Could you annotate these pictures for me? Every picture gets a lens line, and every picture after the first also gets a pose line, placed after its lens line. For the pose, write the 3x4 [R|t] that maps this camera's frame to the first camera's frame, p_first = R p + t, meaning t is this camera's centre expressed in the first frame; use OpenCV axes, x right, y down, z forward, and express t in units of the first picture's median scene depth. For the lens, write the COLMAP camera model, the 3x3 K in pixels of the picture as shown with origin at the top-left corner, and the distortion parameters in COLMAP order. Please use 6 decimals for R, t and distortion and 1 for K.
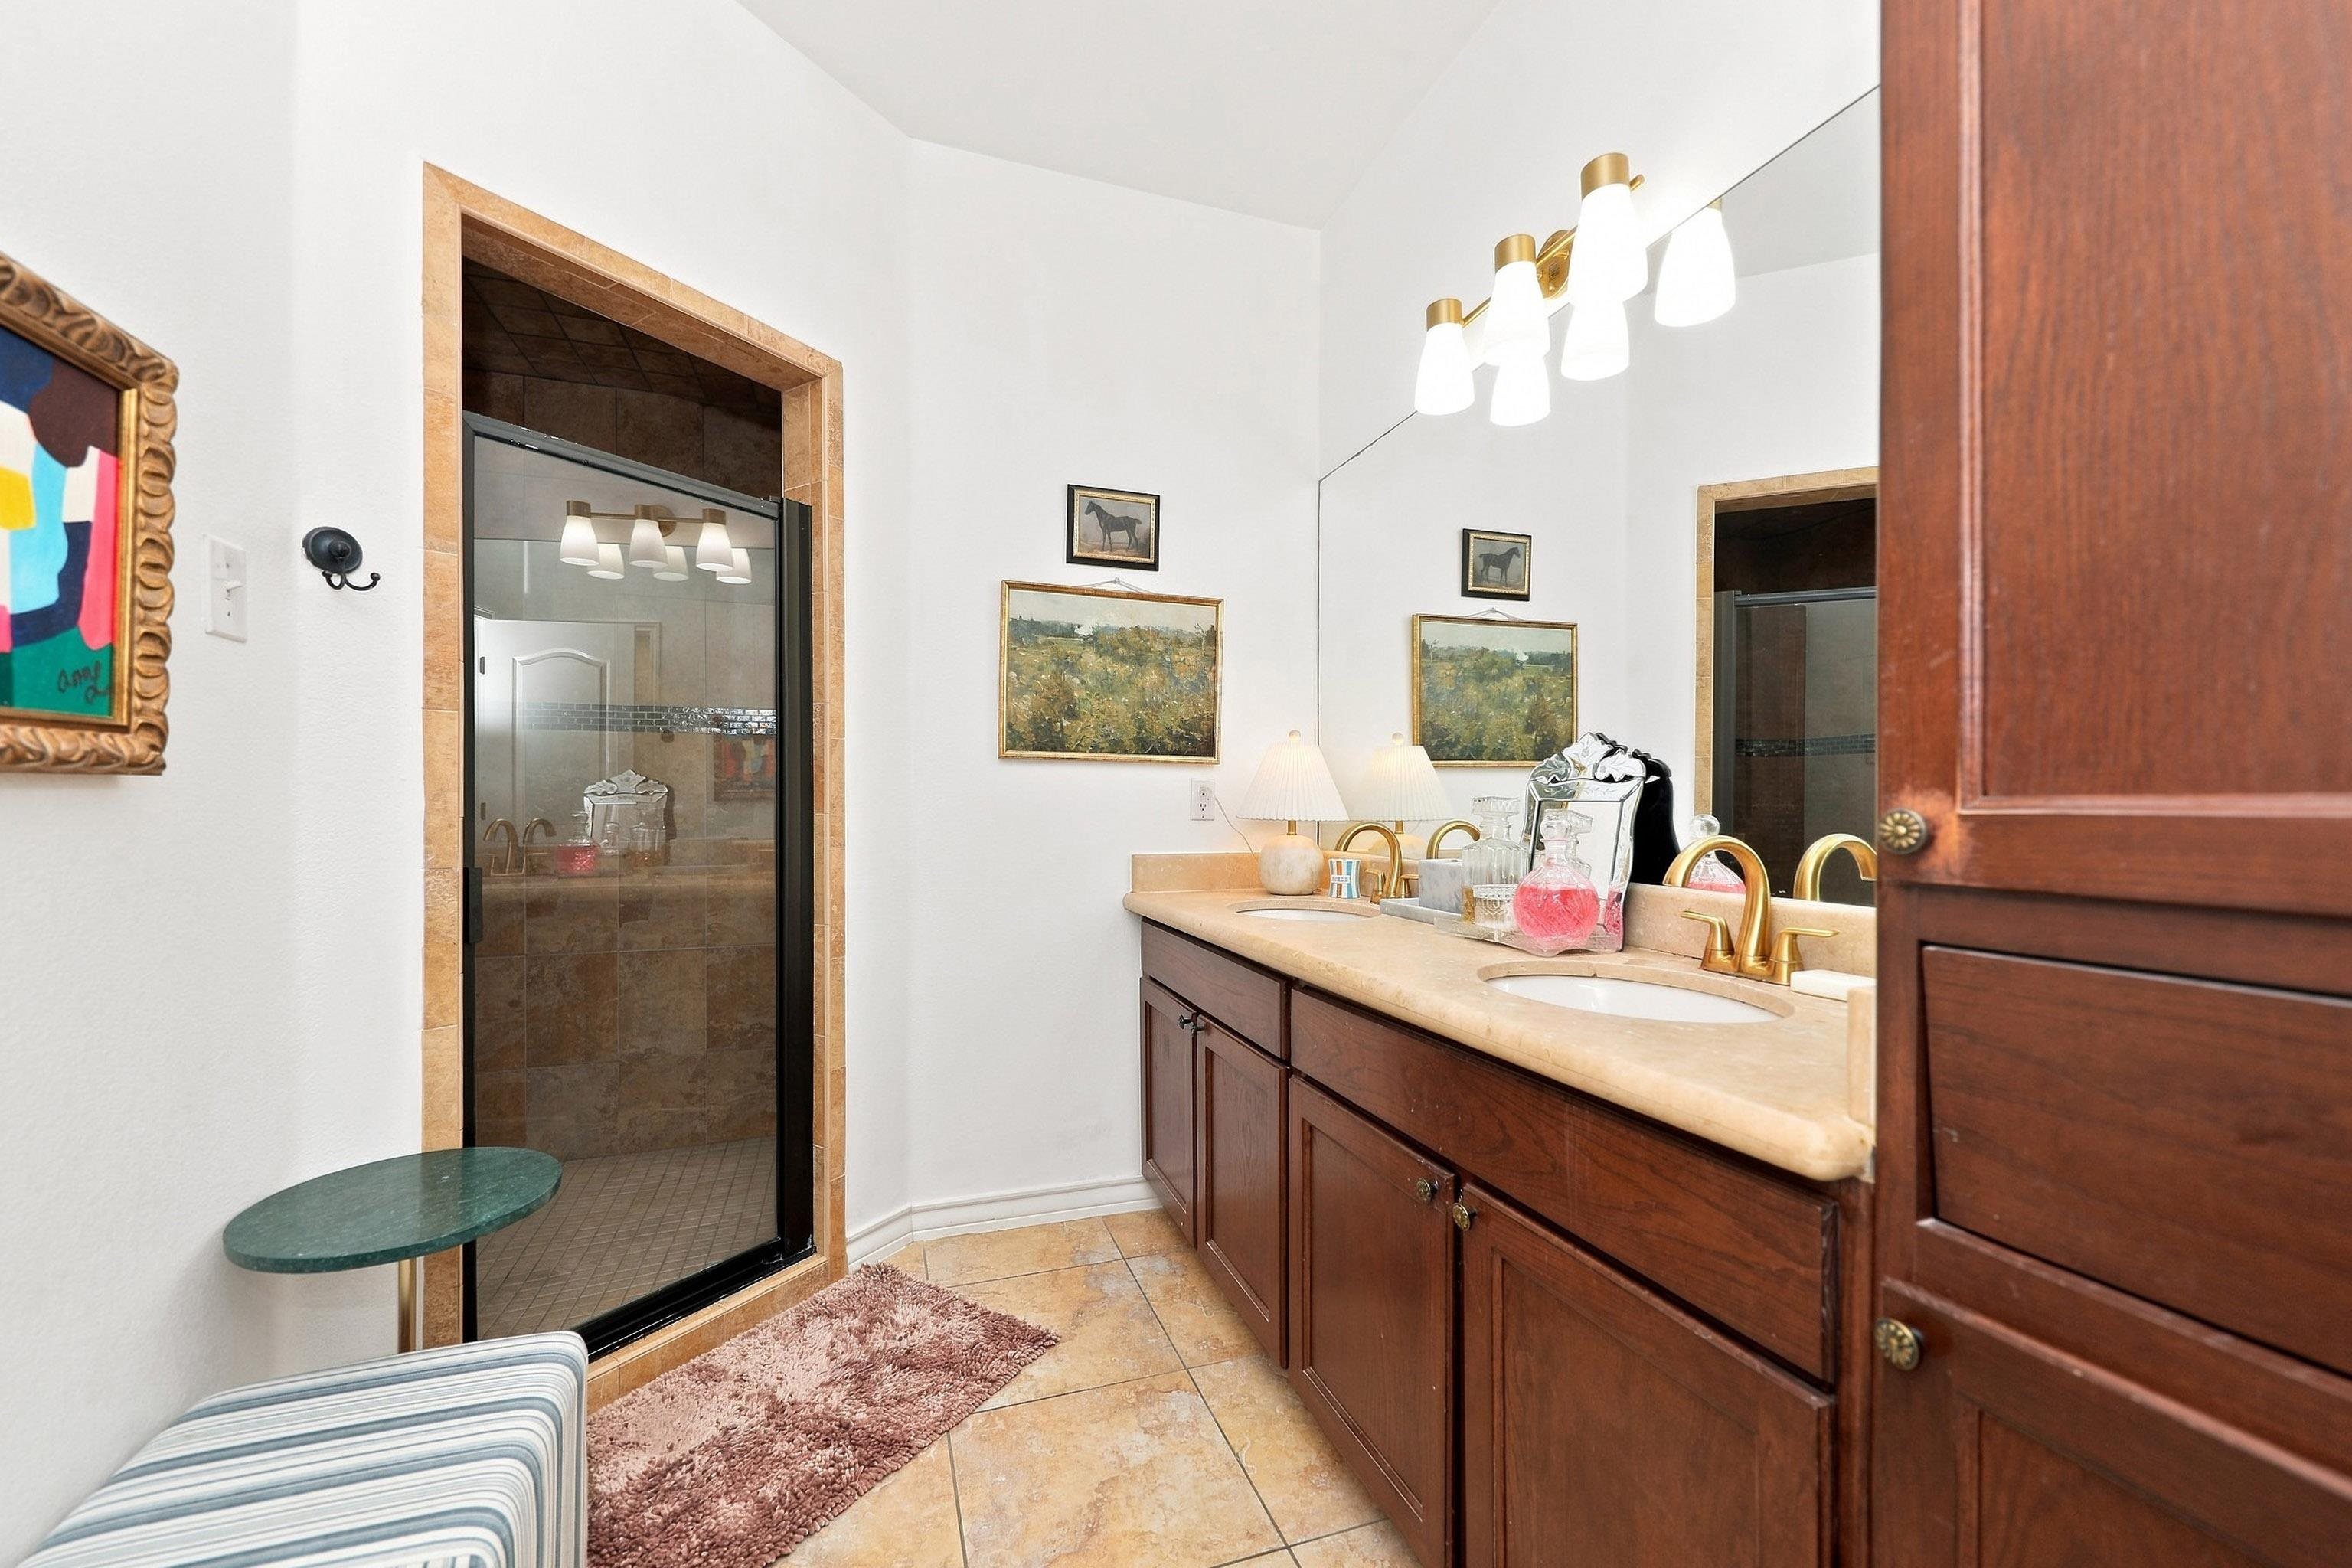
lens RADIAL K [[937.9, 0, 1174.7], [0, 937.9, 792.4], [0, 0, 1]] dist [0.009208, -0.000128]
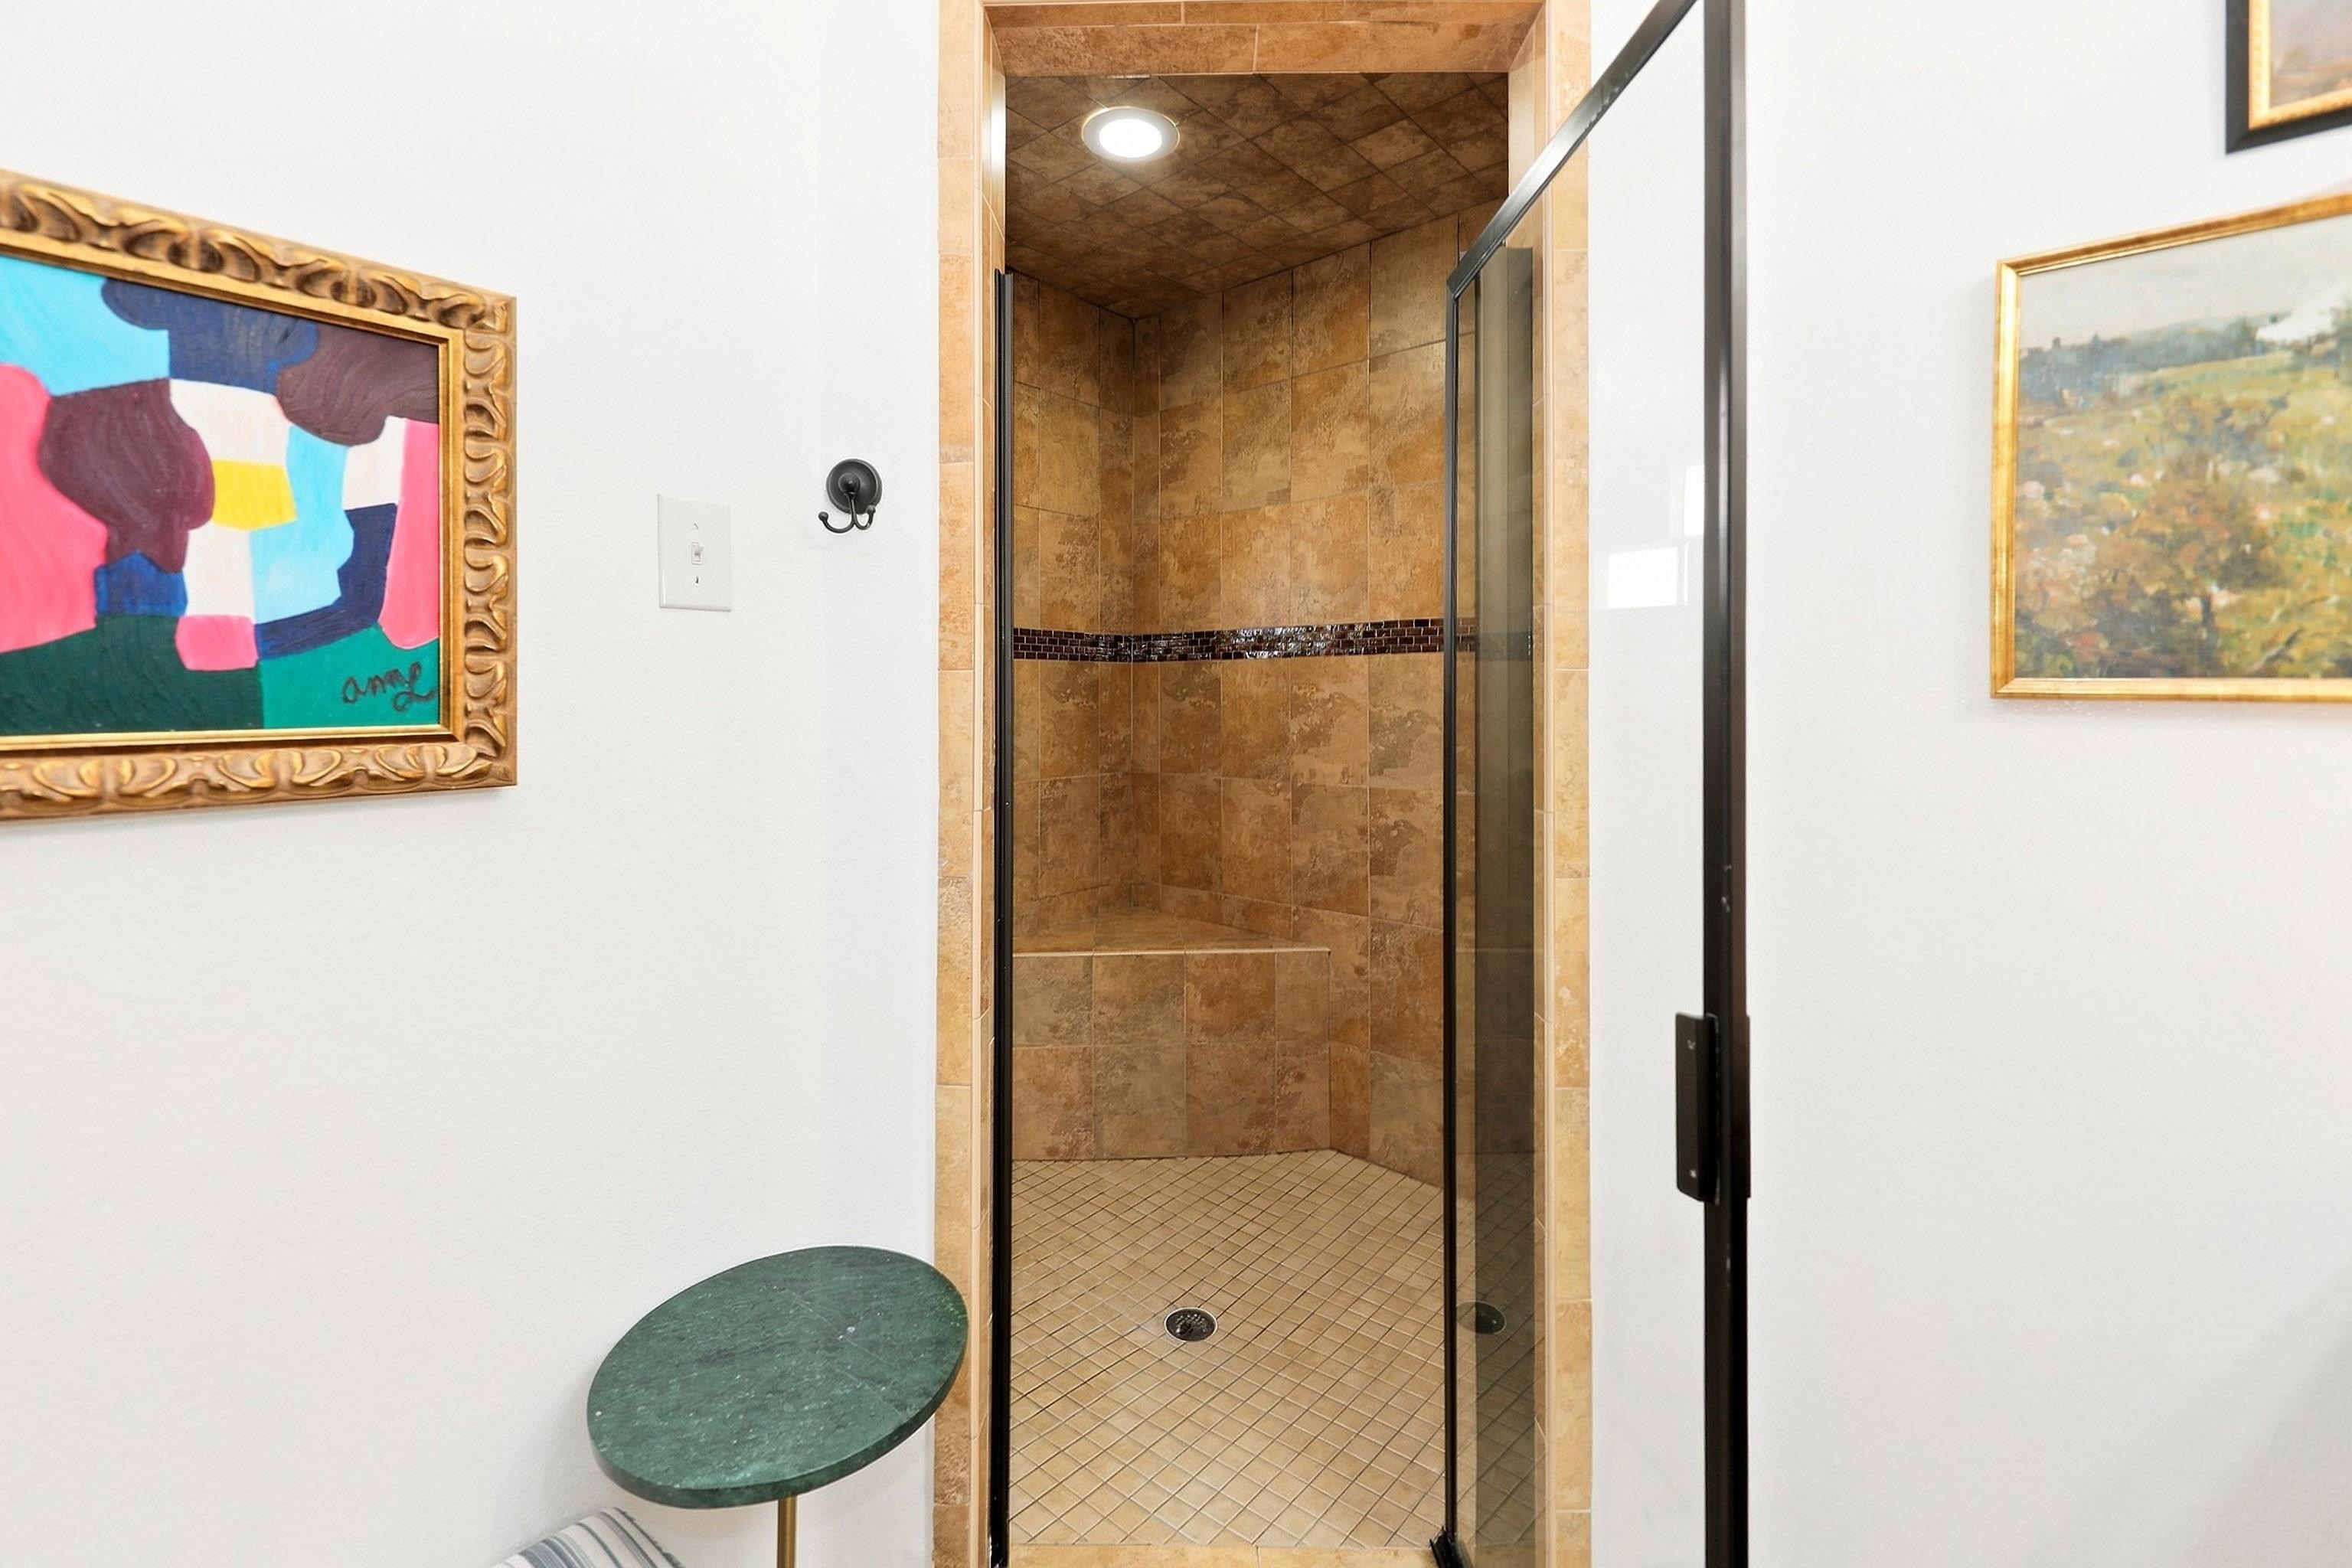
lens RADIAL K [[1007.5, 0, 1175.9], [0, 1007.5, 700.5], [0, 0, 1]] dist [0.010445, -0.008527]
pose [[0.515483, 0.001513, -0.856898, 0.014590], [0.010380, 0.999914, 0.008010, -0.067561], [0.856837, -0.013023, 0.515423, 0.733476]]
